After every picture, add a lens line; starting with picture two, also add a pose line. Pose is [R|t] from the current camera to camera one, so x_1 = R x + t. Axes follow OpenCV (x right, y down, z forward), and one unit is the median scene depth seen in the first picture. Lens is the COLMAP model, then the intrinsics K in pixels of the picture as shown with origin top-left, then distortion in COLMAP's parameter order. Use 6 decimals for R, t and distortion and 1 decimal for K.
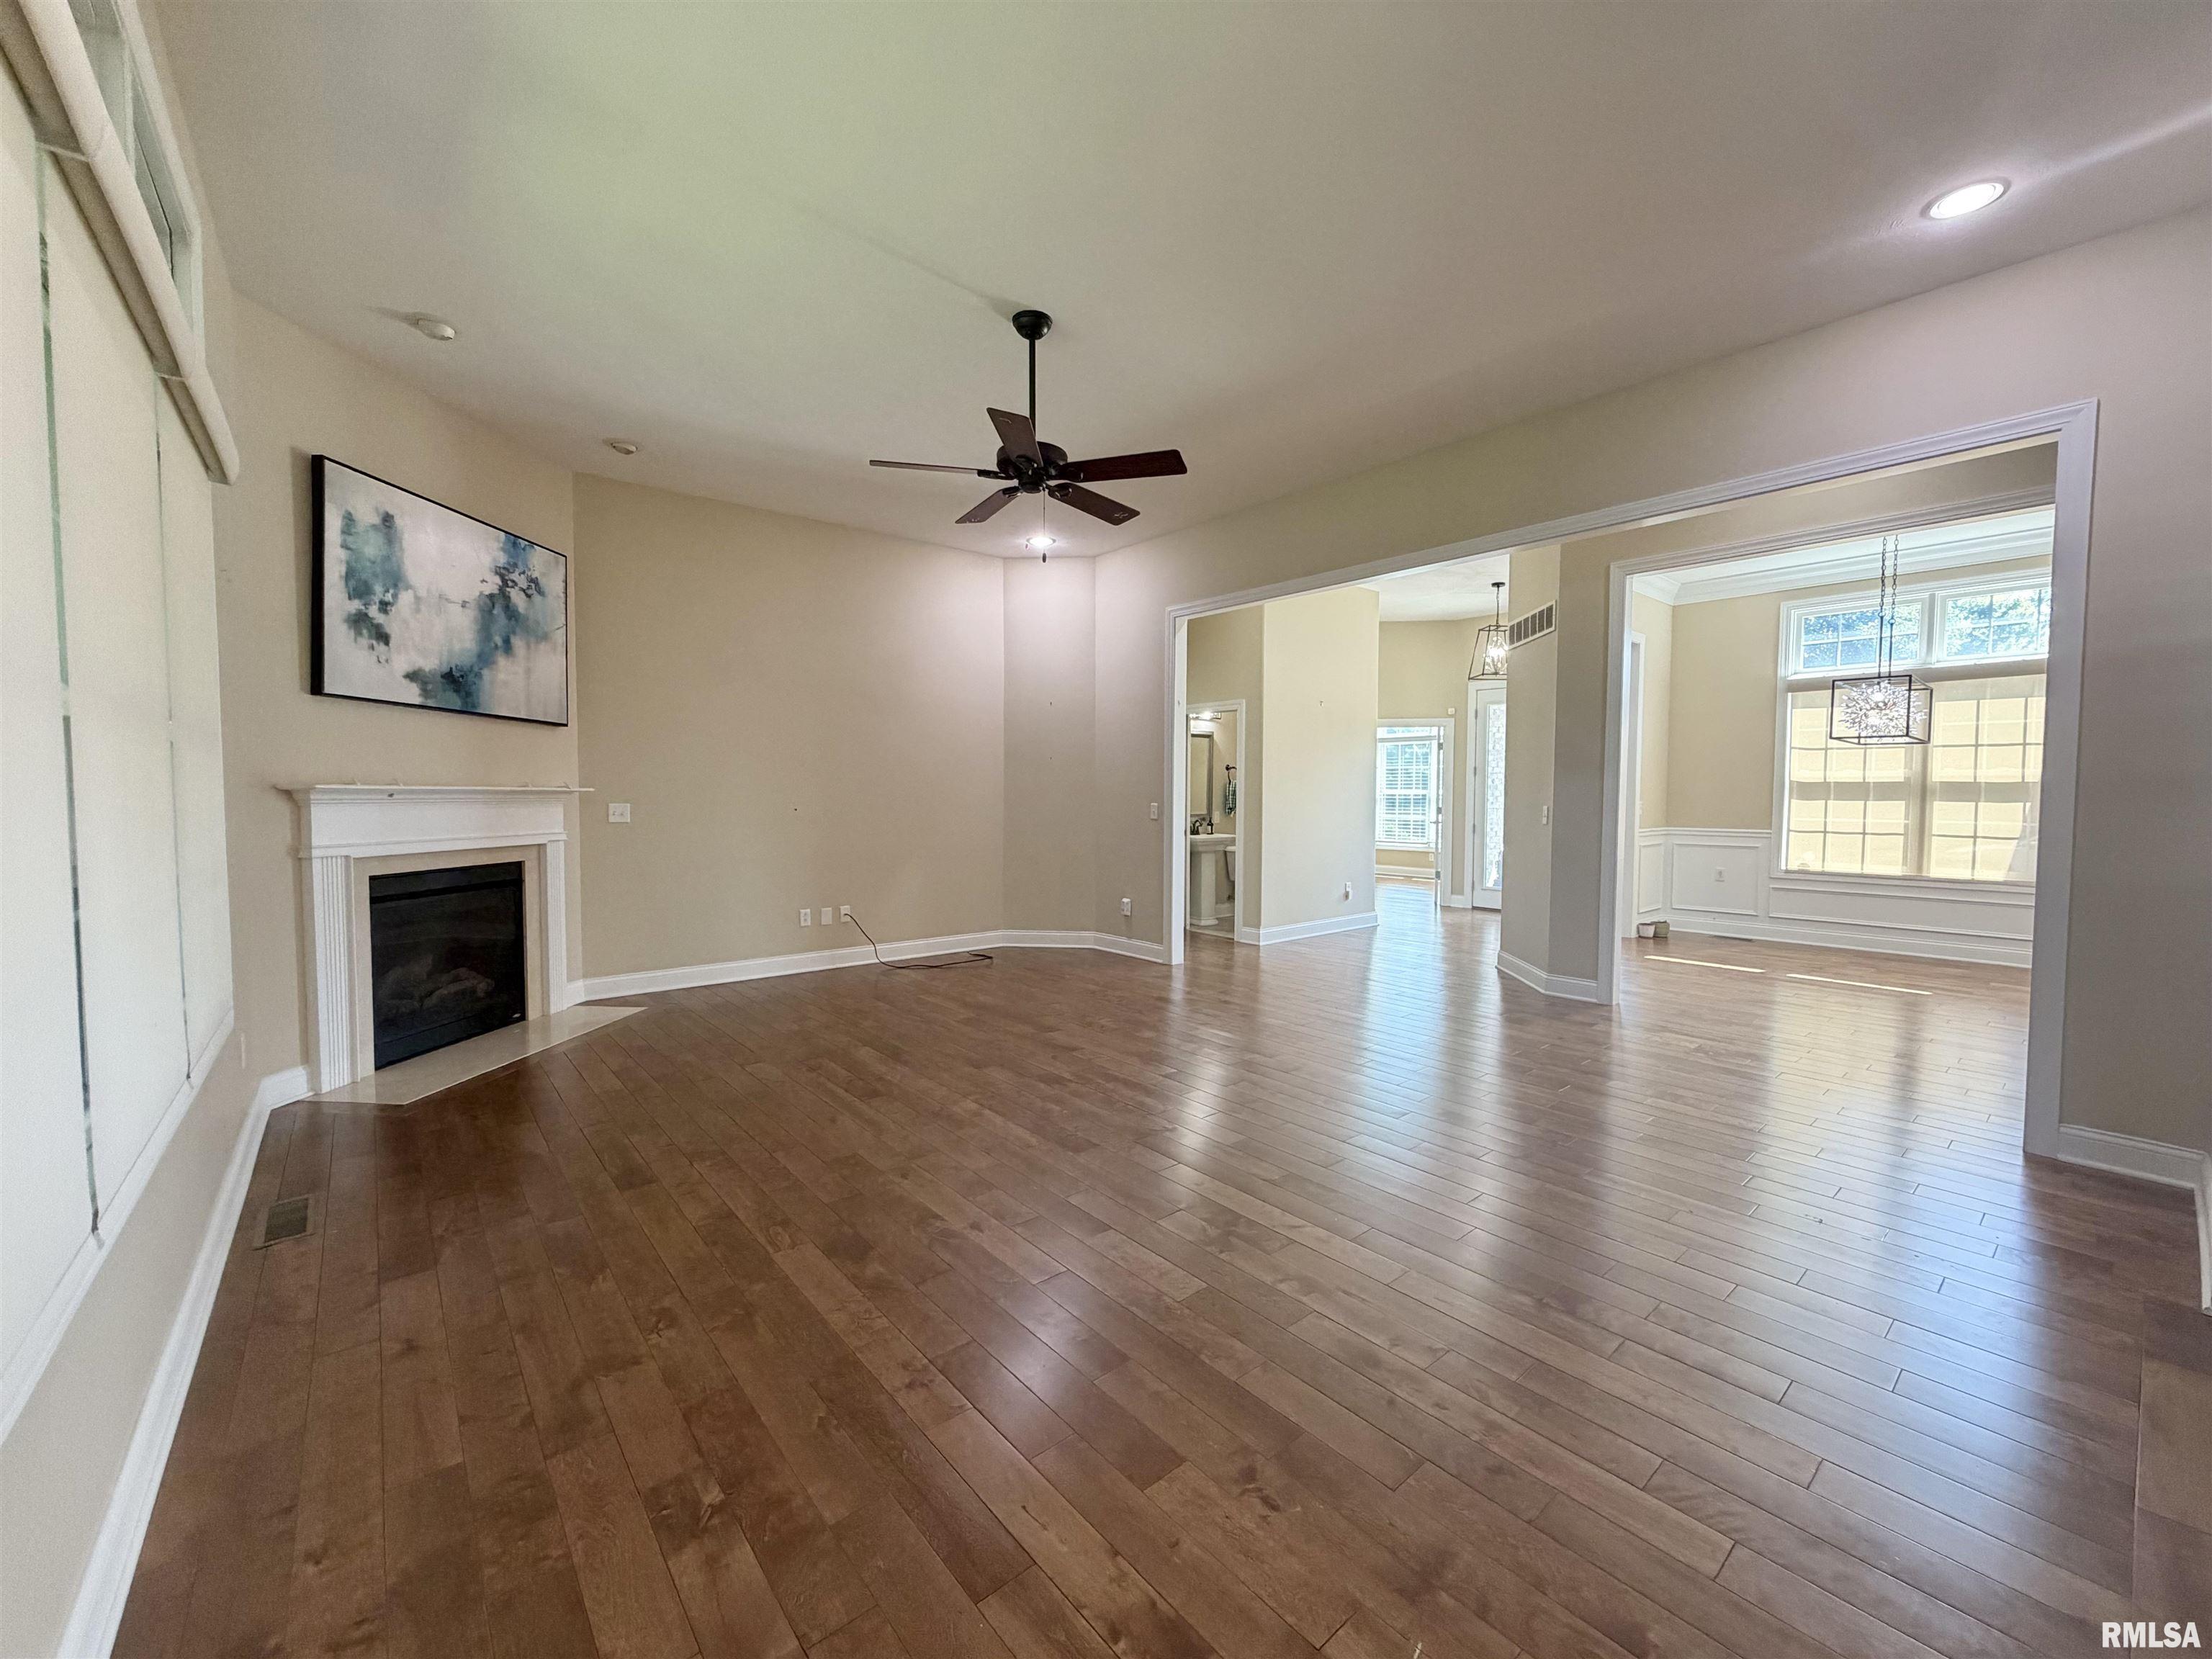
lens RADIAL K [[882.6, 0, 1102.6], [0, 882.6, 830.8], [0, 0, 1]] dist [-0.000514, 0.000095]
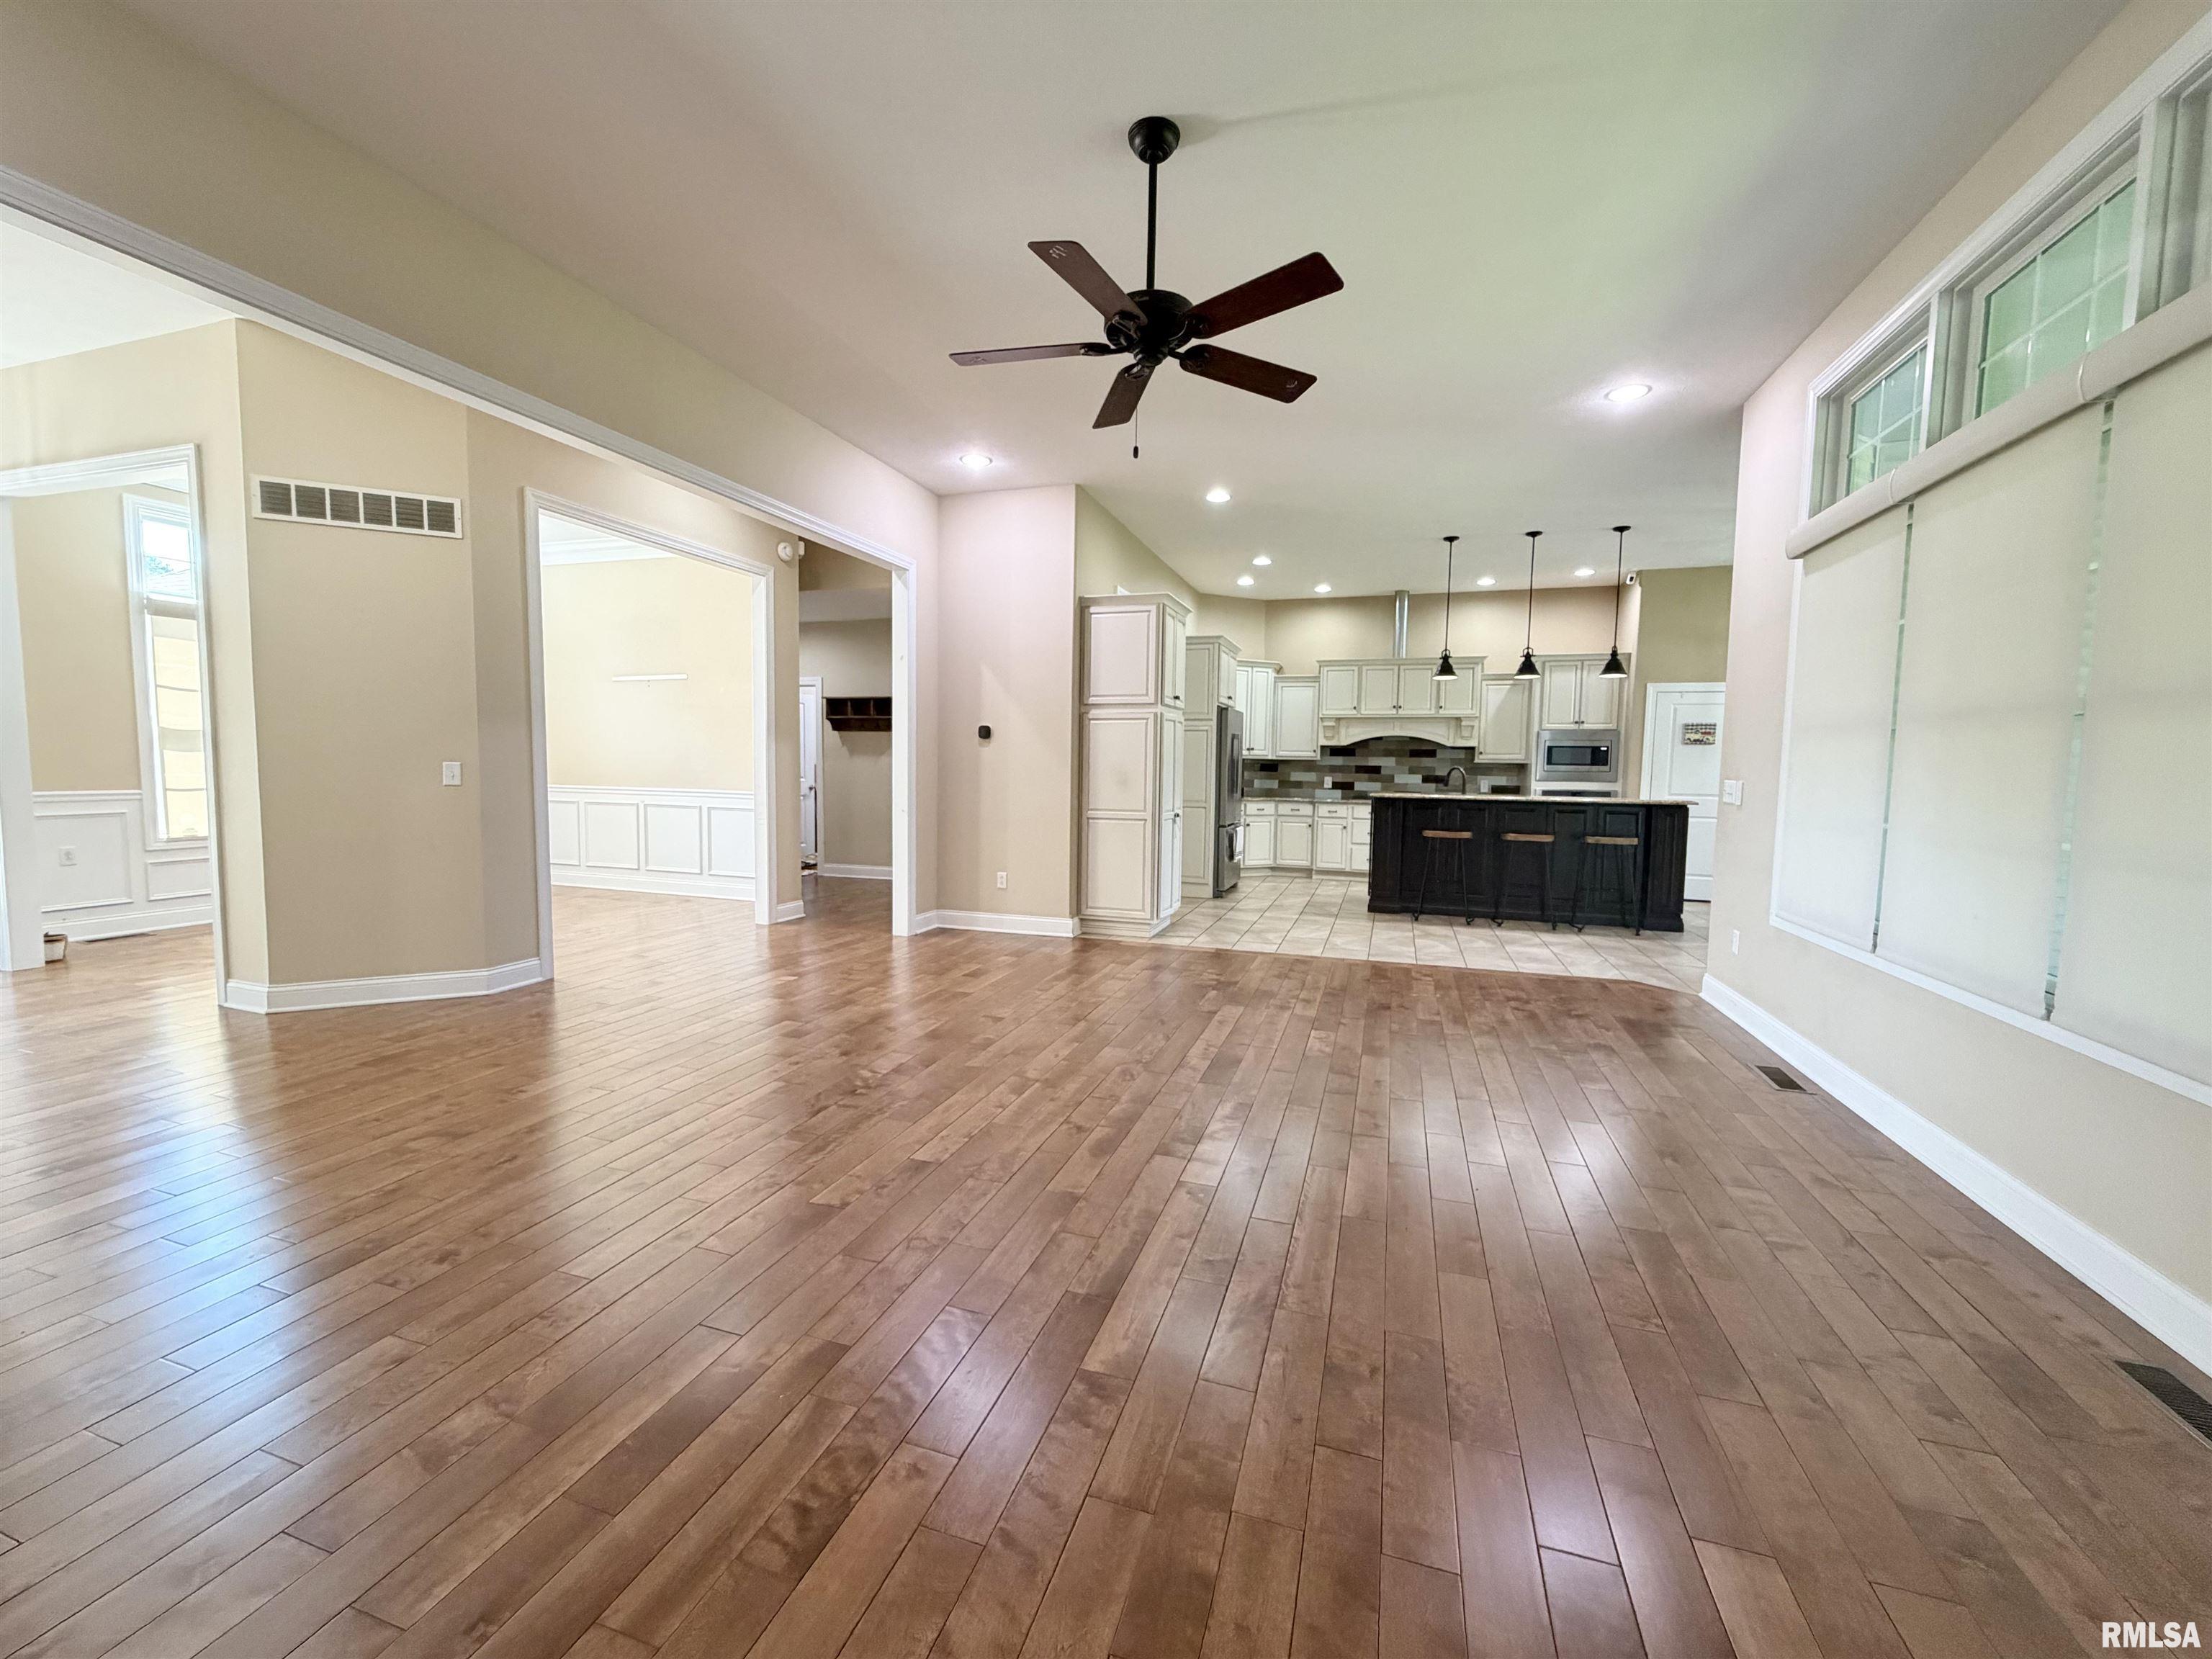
lens RADIAL K [[881.3, 0, 1102.9], [0, 881.3, 838.1], [0, 0, 1]] dist [0.002699, 0.000296]
pose [[-0.529616, -0.082621, 0.844204, -0.378894], [0.022136, 0.993560, 0.111126, -0.029701], [-0.847948, 0.077541, -0.524377, 0.750172]]
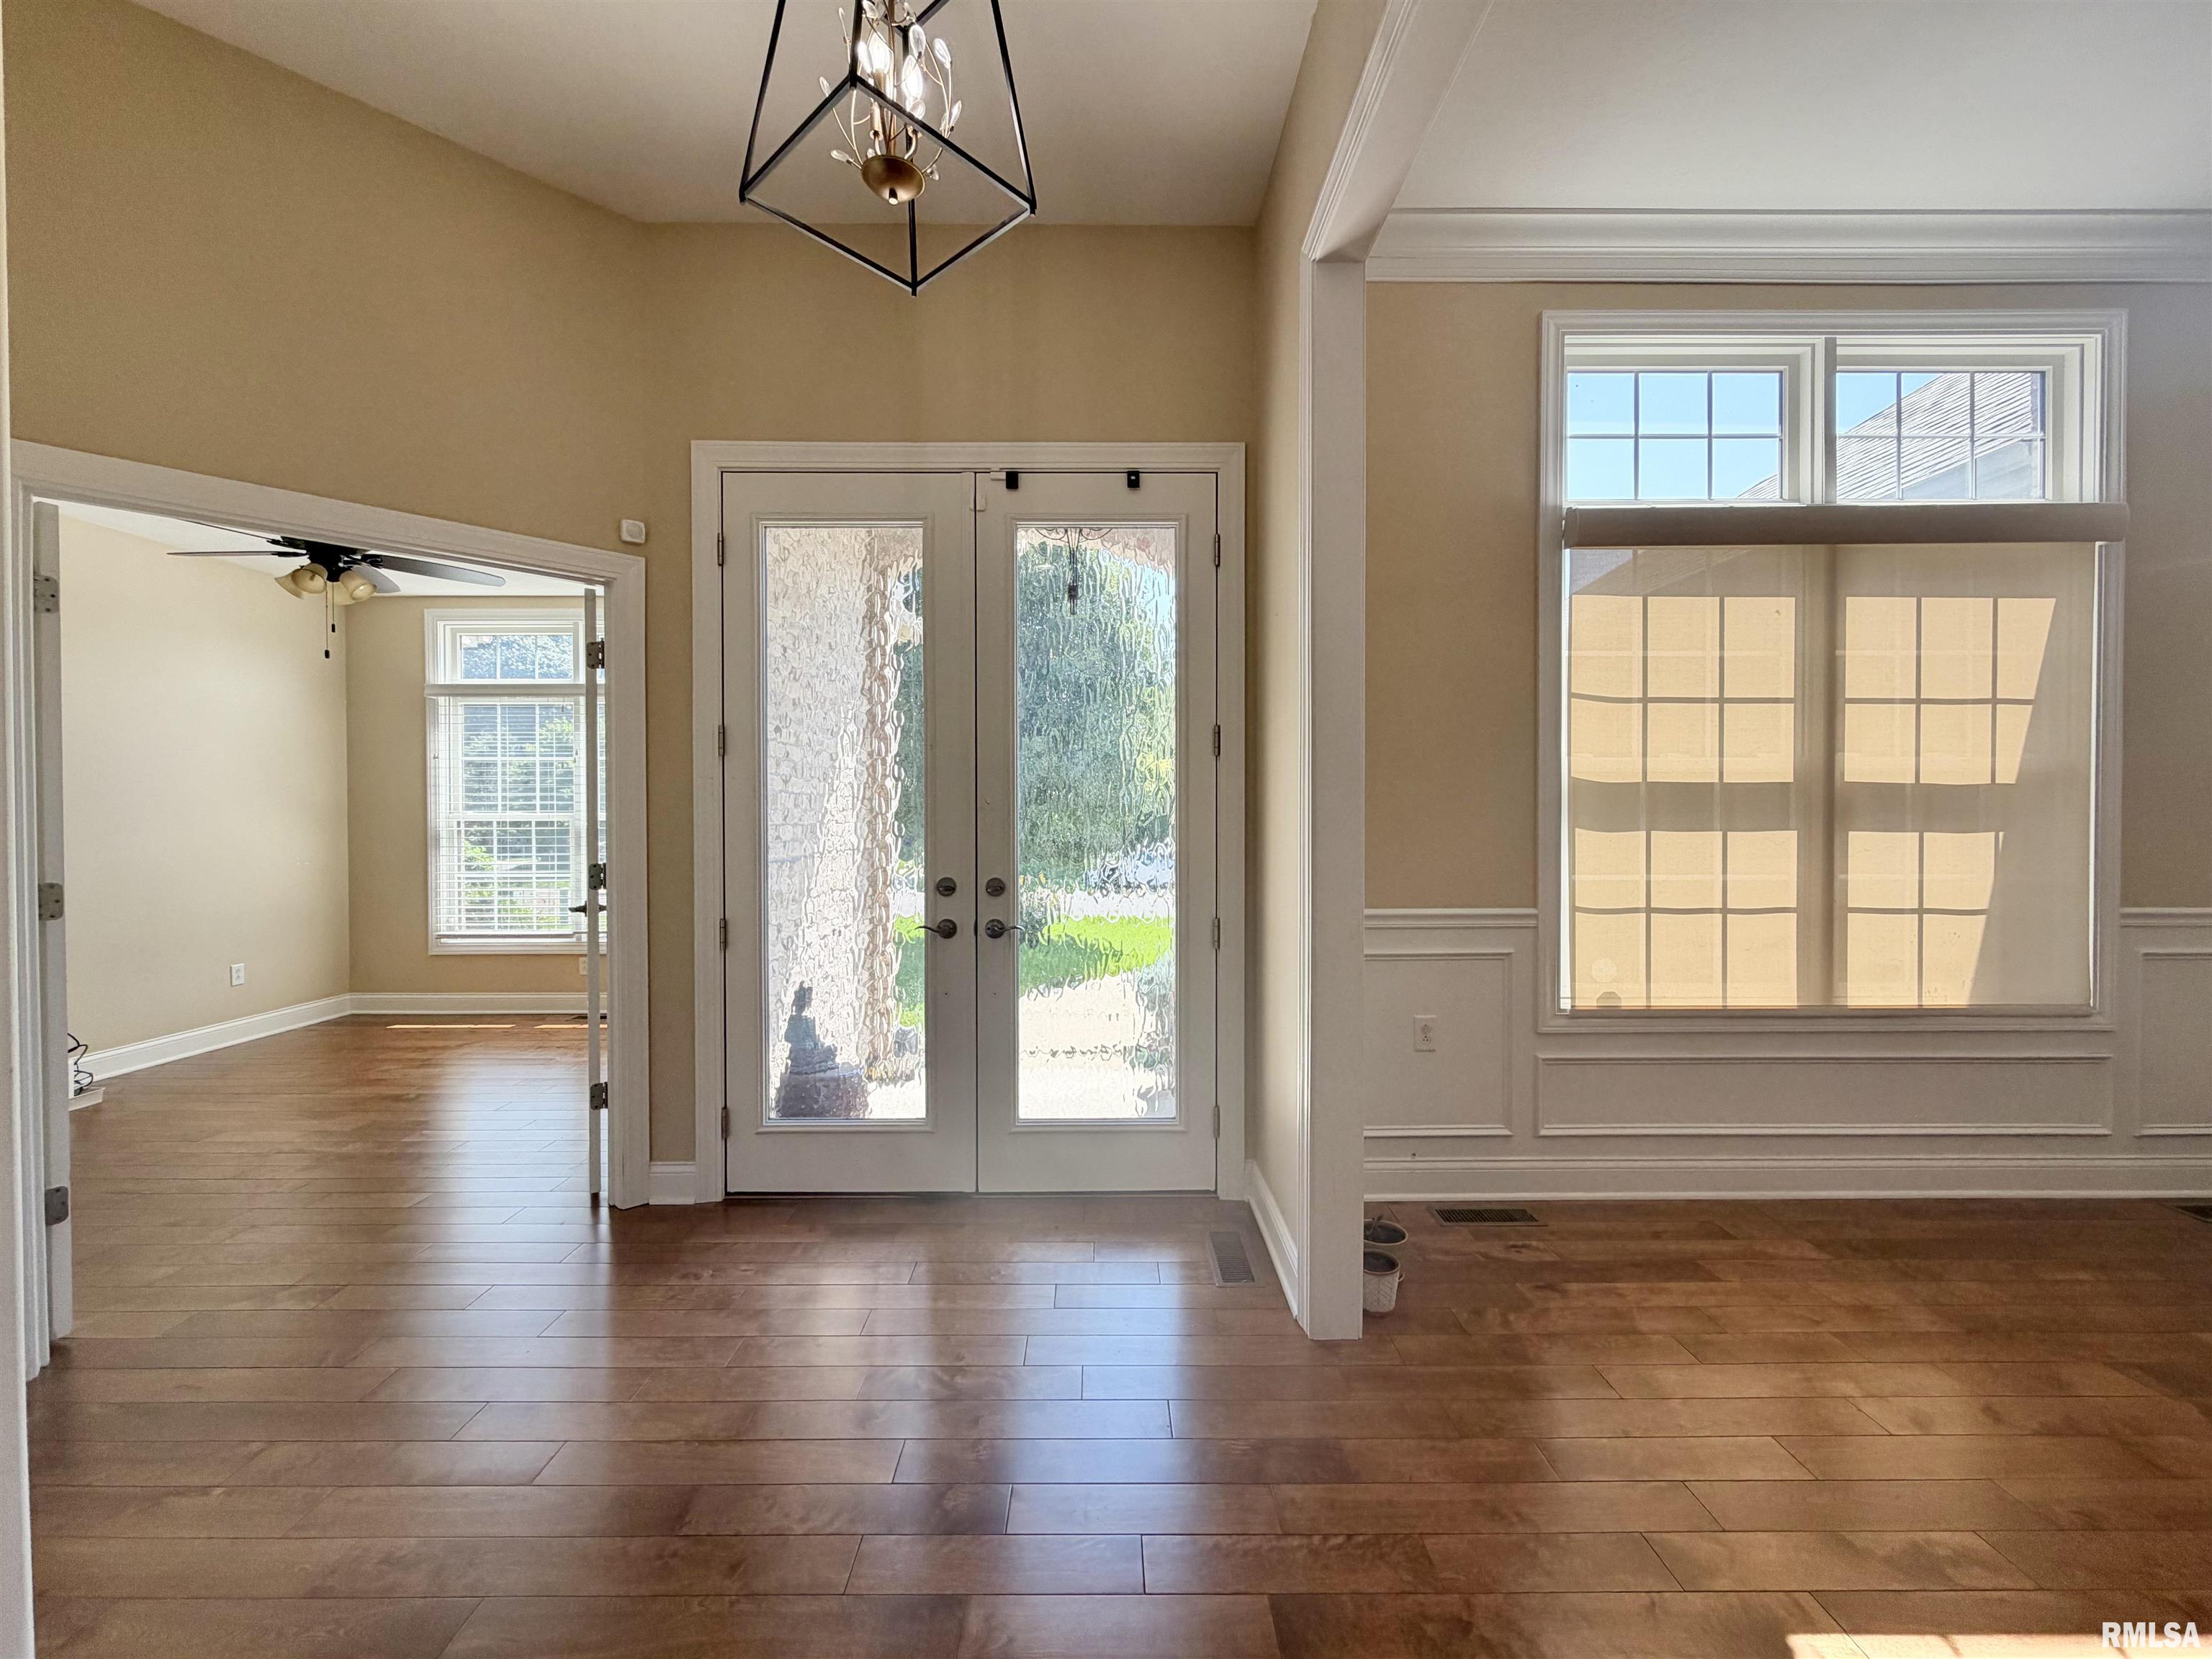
lens RADIAL K [[882.6, 0, 1102.6], [0, 882.6, 830.8], [0, 0, 1]] dist [-0.000514, 0.000095]
pose [[0.633396, -0.012686, 0.773724, 0.373773], [0.036720, 0.999232, -0.013677, -0.039141], [-0.772956, 0.037074, 0.633375, 0.980093]]
